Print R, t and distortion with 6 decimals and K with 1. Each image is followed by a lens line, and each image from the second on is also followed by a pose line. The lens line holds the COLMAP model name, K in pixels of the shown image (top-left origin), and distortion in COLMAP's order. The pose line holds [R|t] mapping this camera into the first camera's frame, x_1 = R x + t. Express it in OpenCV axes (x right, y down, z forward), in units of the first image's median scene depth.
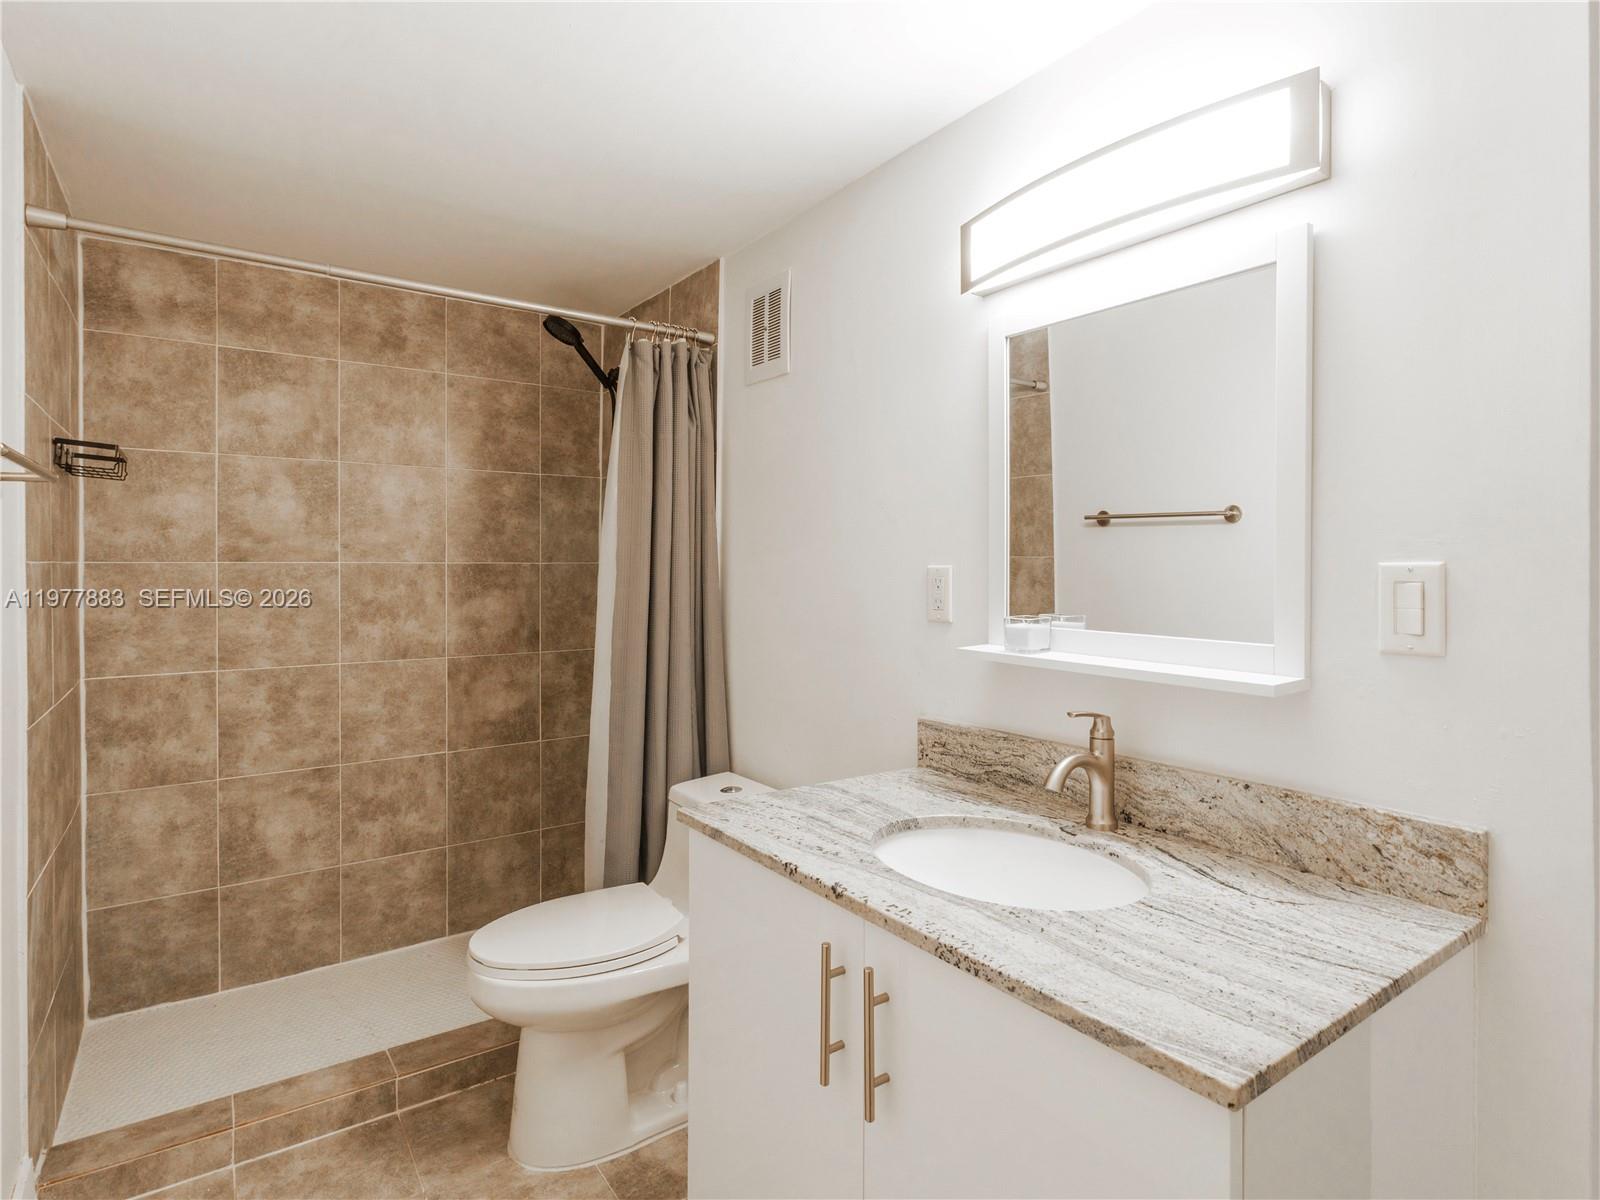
lens RADIAL K [[827.6, 0, 800.5], [0, 827.6, 596.3], [0, 0, 1]] dist [-0.005779, 0.000658]
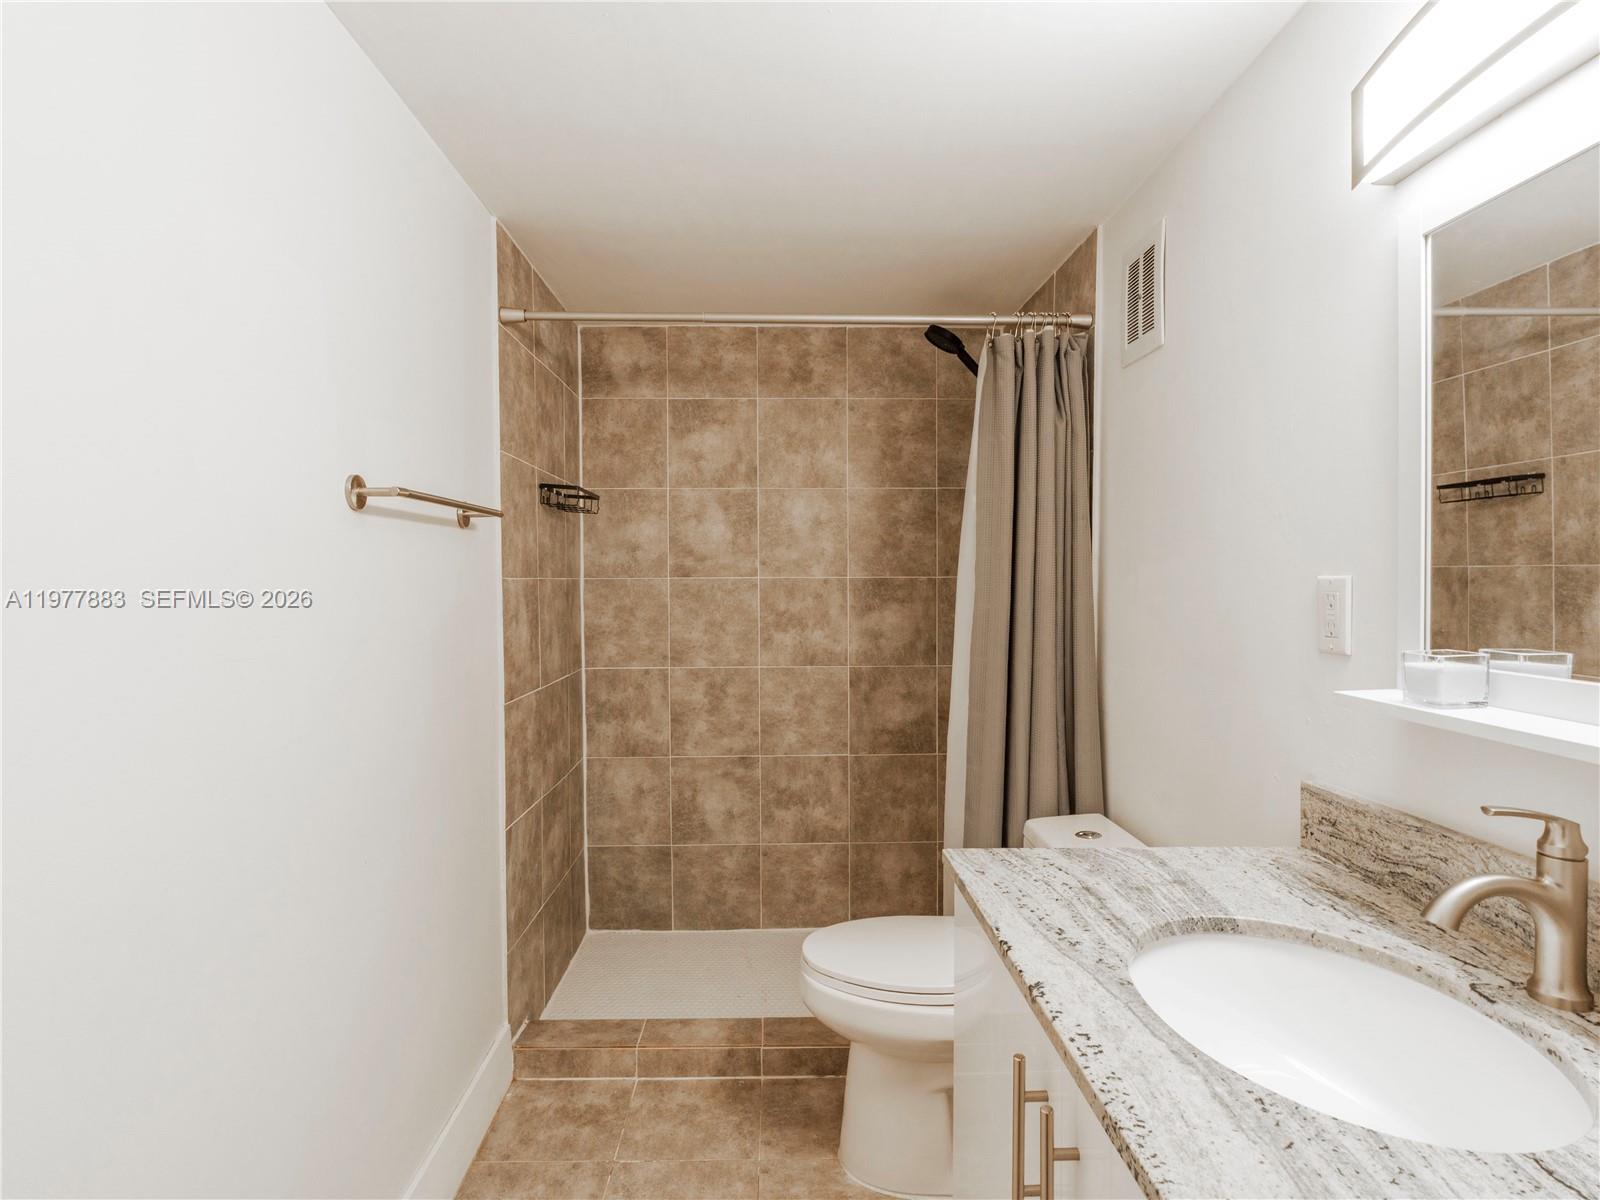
lens RADIAL K [[820.8, 0, 797.0], [0, 820.8, 617.2], [0, 0, 1]] dist [-0.010809, 0.006443]
pose [[0.836842, 0.020145, -0.547074, 0.148321], [-0.015617, 0.999794, 0.012927, -0.002774], [0.547222, -0.002274, 0.836984, 0.126349]]
